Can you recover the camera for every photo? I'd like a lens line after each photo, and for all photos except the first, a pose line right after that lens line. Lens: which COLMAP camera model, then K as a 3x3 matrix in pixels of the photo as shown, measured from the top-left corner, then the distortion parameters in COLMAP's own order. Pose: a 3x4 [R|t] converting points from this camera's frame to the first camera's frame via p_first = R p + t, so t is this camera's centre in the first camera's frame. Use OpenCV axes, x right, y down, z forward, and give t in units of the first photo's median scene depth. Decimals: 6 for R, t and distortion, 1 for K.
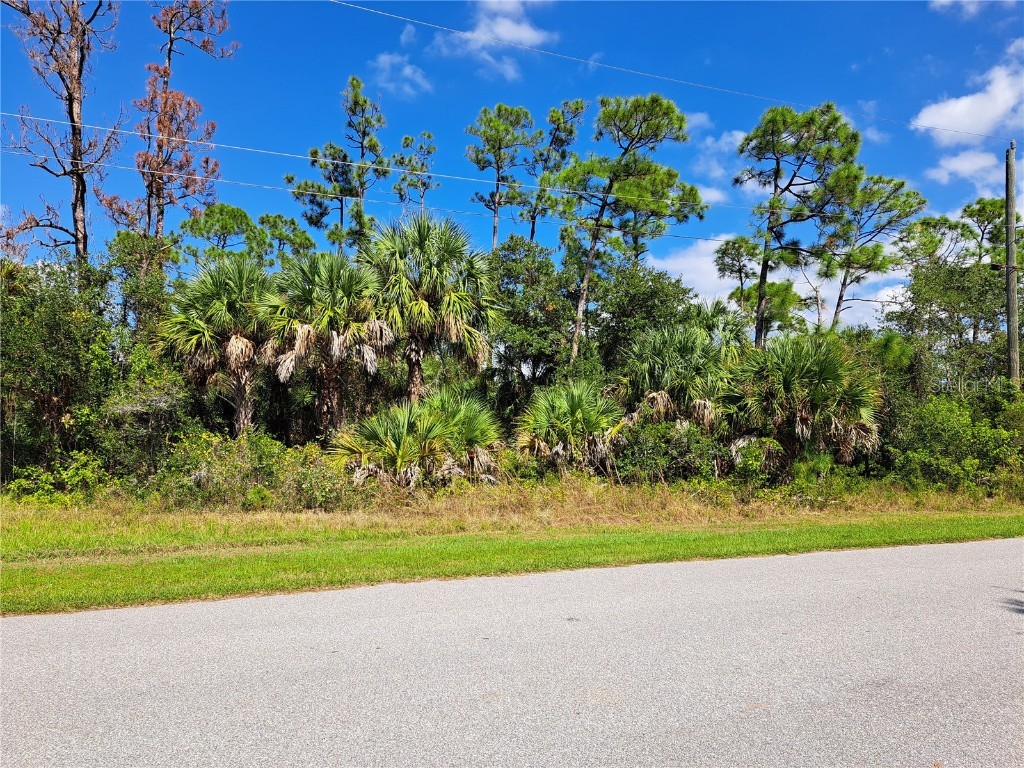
lens RADIAL K [[738.7, 0, 512.1], [0, 738.7, 402.5], [0, 0, 1]] dist [0.045263, -0.005643]
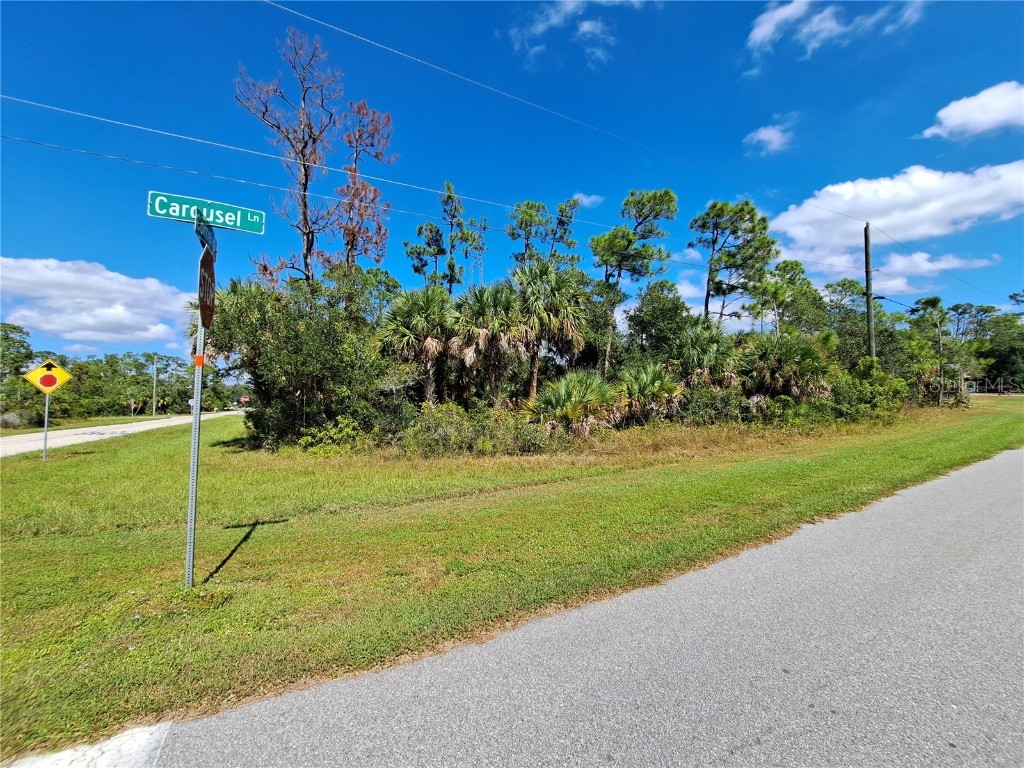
lens RADIAL K [[408.0, 0, 512.0], [0, 408.0, 384.0], [0, 0, 1]] dist [-0.016527, 0.000198]
pose [[0.995230, -0.023288, 0.094734, -0.274393], [0.021744, 0.999614, 0.017294, -0.004710], [-0.095100, -0.015152, 0.995352, 0.146885]]
